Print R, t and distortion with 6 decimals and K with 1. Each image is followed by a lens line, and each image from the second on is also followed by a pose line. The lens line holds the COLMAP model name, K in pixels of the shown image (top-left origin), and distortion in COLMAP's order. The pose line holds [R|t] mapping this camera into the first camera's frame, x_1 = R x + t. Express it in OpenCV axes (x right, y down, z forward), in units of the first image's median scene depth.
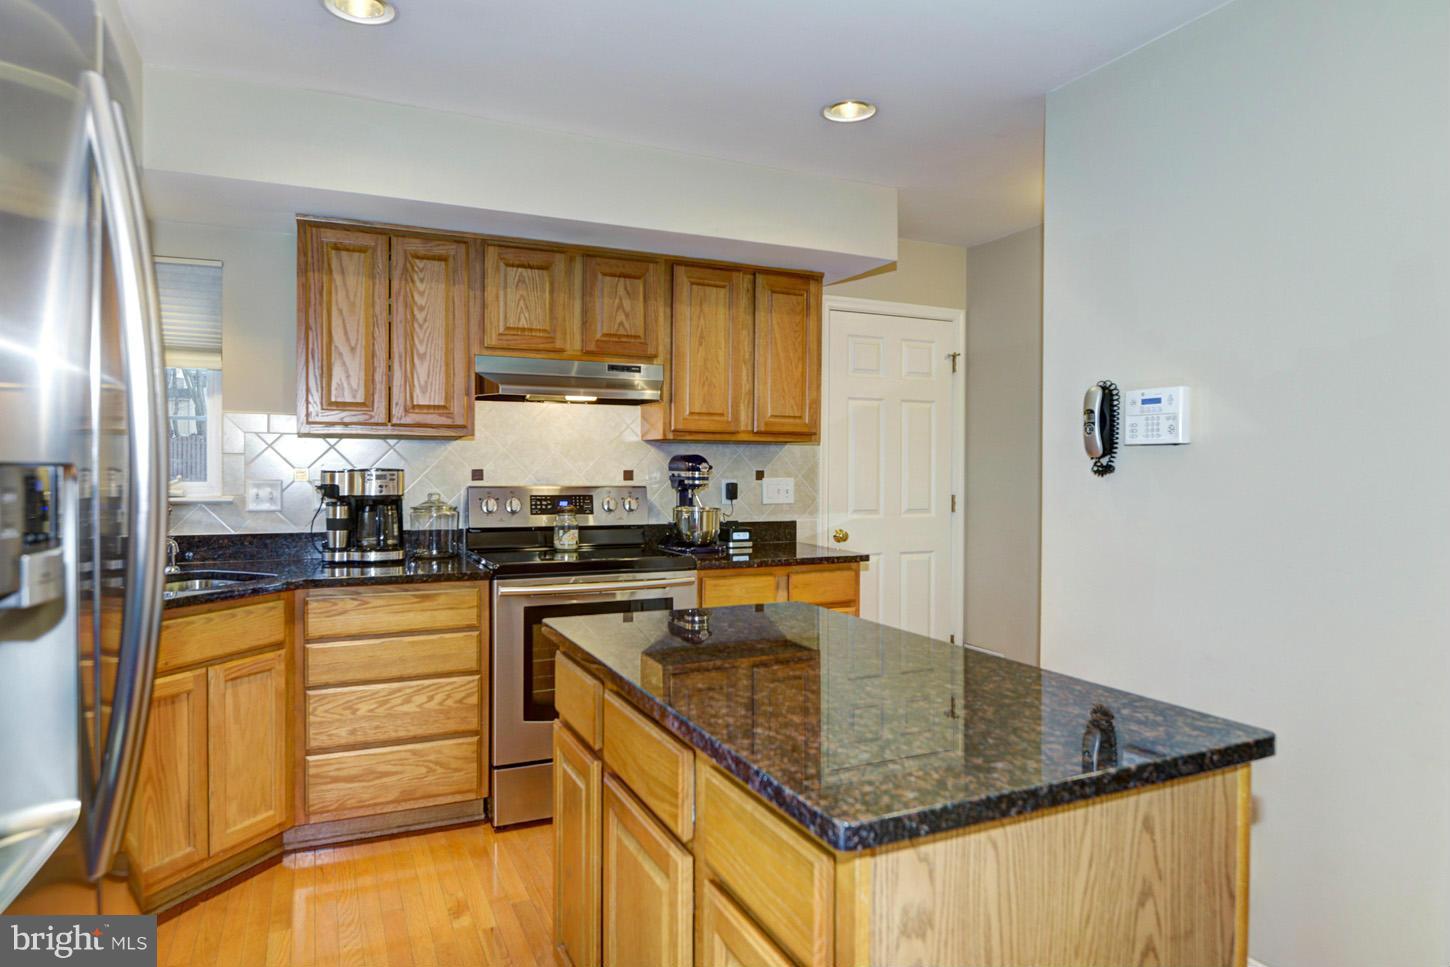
lens RADIAL K [[865.2, 0, 725.0], [0, 865.2, 483.5], [0, 0, 1]] dist [-0.015151, -0.000679]
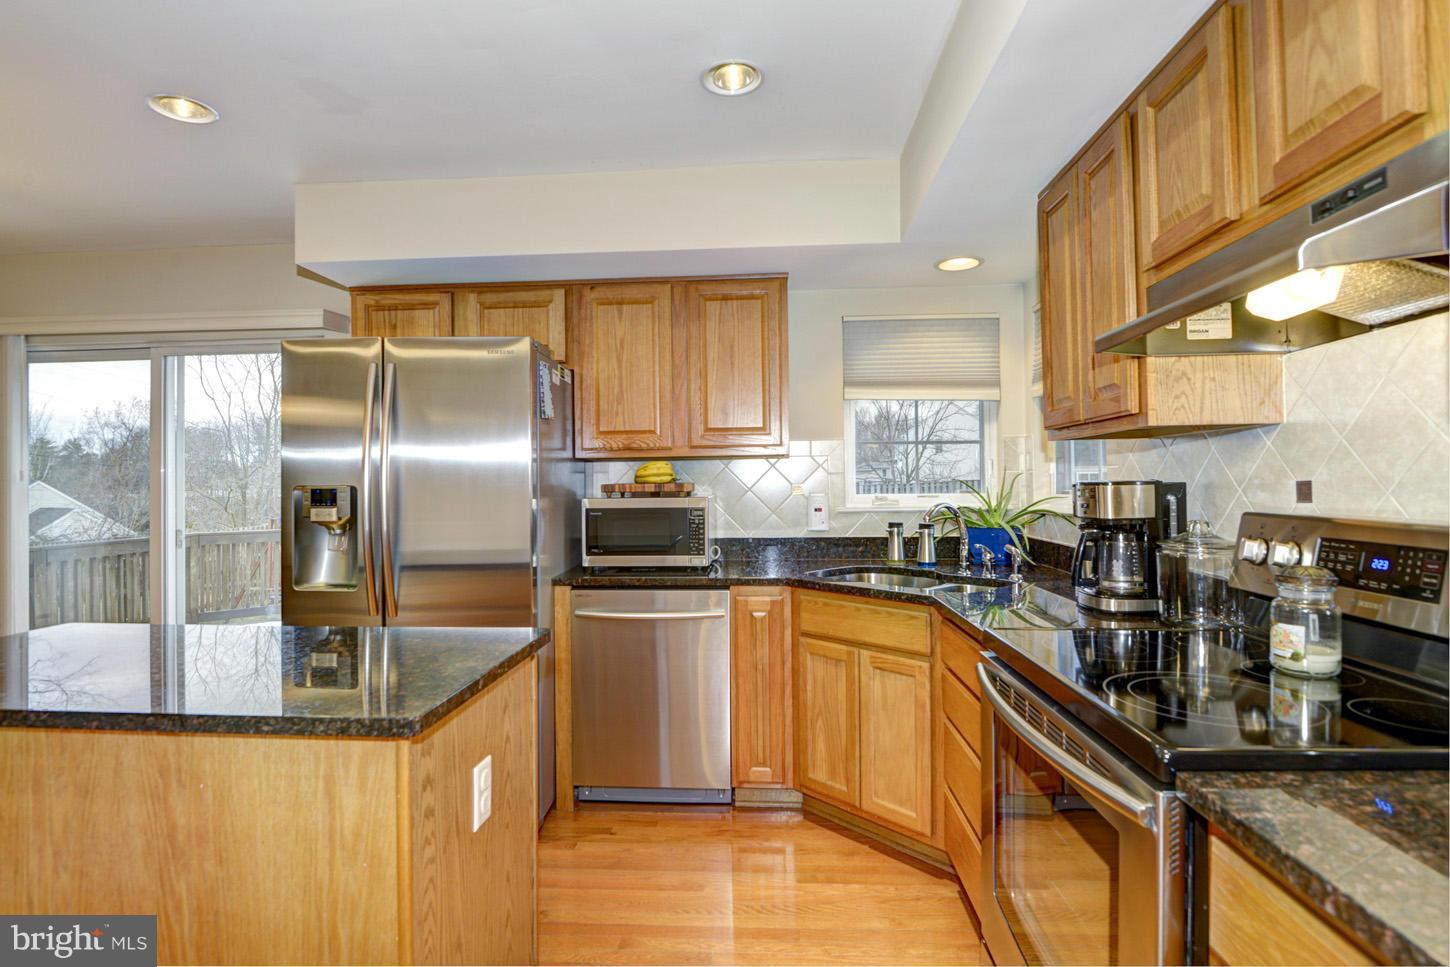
lens RADIAL K [[735.4, 0, 725.0], [0, 735.4, 483.5], [0, 0, 1]] dist [-0.000132, -0.000082]
pose [[-0.479453, 0.000061, -0.877568, 0.289186], [-0.008061, 0.999958, 0.004473, -0.014868], [0.877531, 0.009219, -0.479432, 0.976861]]
